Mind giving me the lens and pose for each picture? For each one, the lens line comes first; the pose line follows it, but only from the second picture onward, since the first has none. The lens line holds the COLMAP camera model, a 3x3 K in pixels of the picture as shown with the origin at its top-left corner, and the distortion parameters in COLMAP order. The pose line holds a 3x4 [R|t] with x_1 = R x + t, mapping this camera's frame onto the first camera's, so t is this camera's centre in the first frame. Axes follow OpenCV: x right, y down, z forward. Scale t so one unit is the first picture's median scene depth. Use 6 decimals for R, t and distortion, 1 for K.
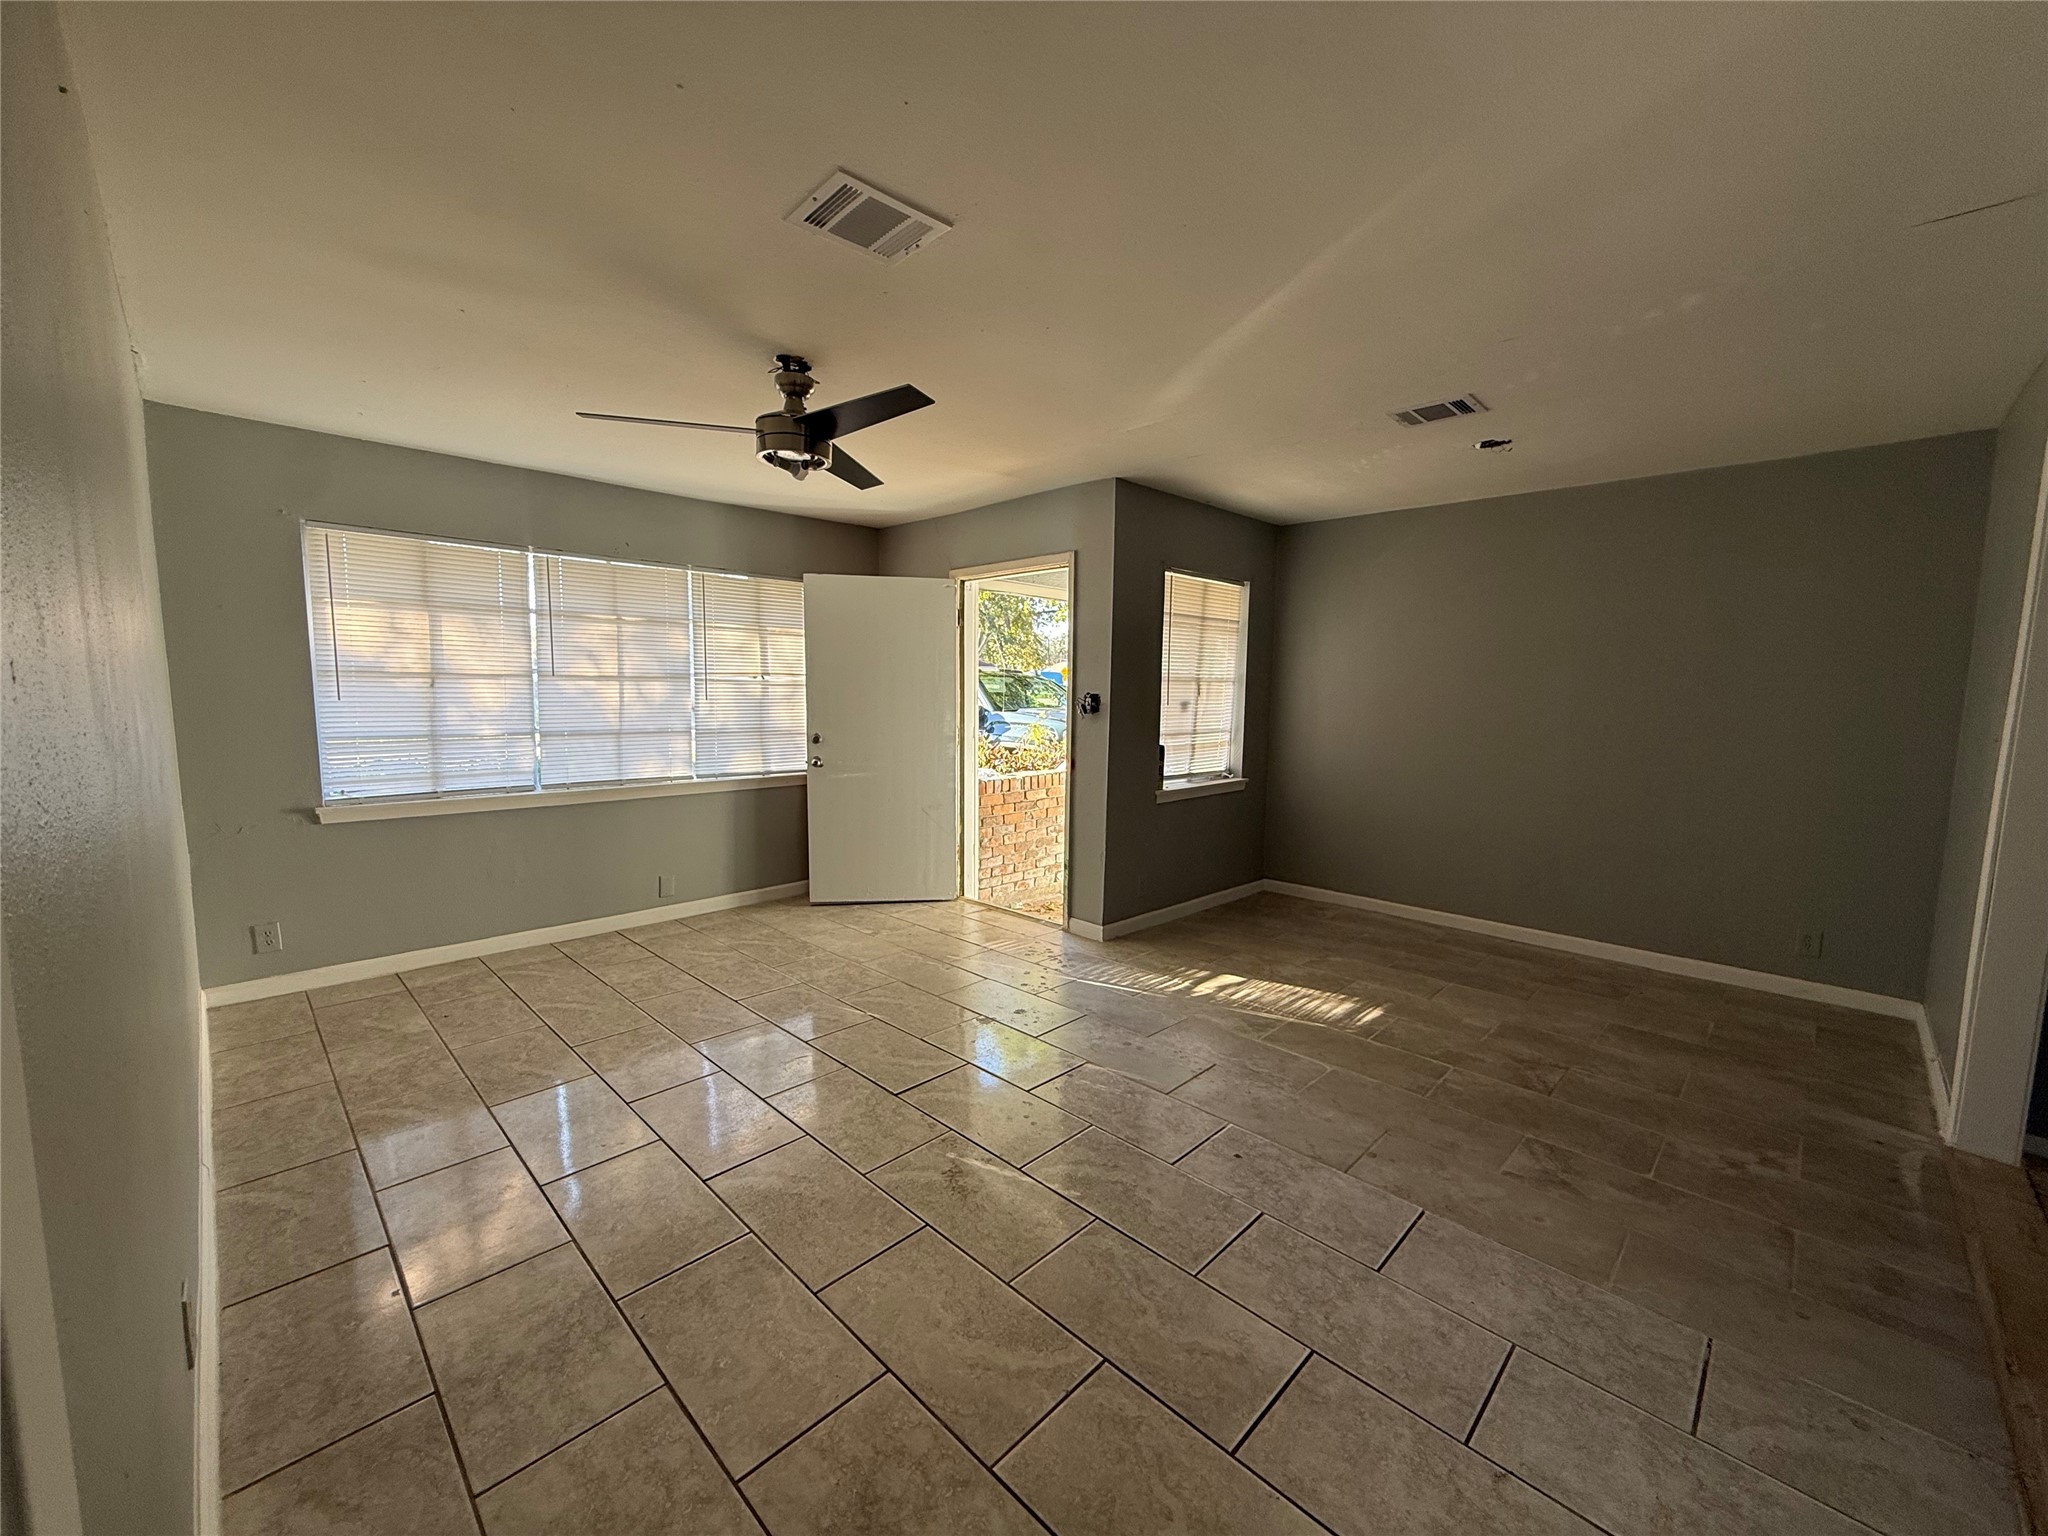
lens RADIAL K [[816.5, 0, 1027.7], [0, 816.5, 768.9], [0, 0, 1]] dist [-0.000432, 0.000227]
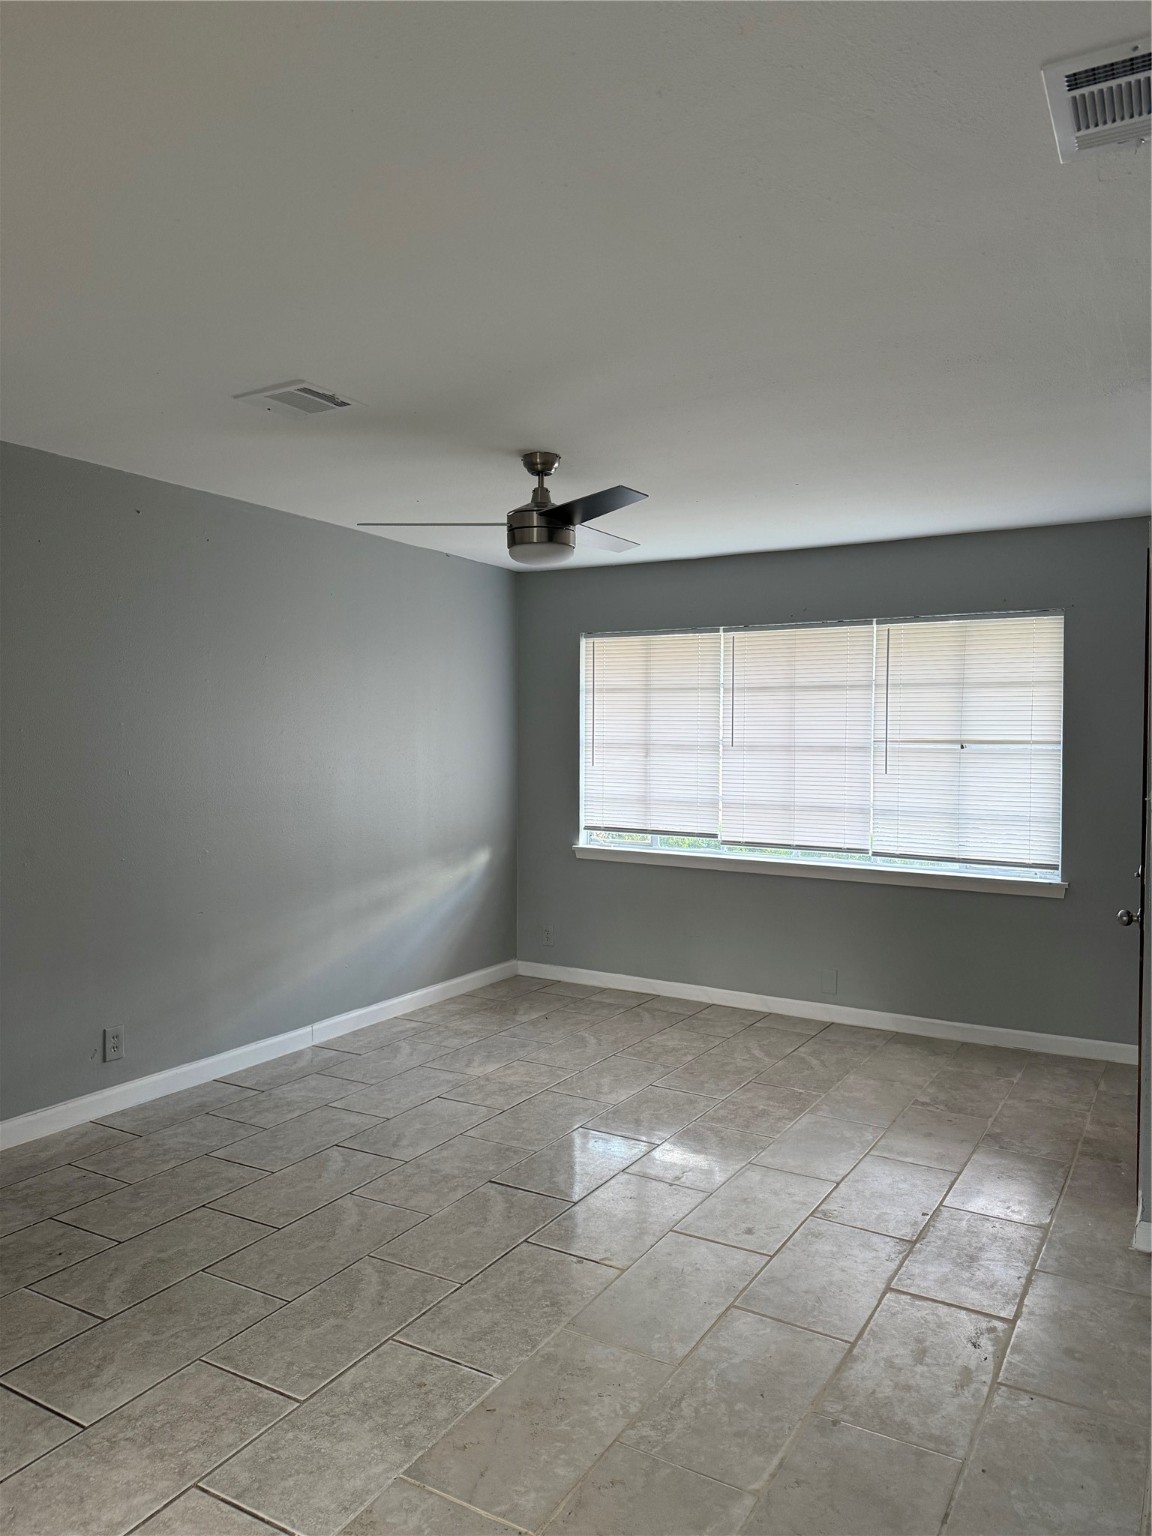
lens RADIAL K [[1095.2, 0, 574.2], [0, 1095.2, 770.5], [0, 0, 1]] dist [0.033463, 0.000992]
pose [[0.241859, 0.032432, -0.969769, 0.869535], [-0.101107, 0.994843, 0.008055, -0.090038], [0.965029, 0.096102, 0.243891, 0.552531]]
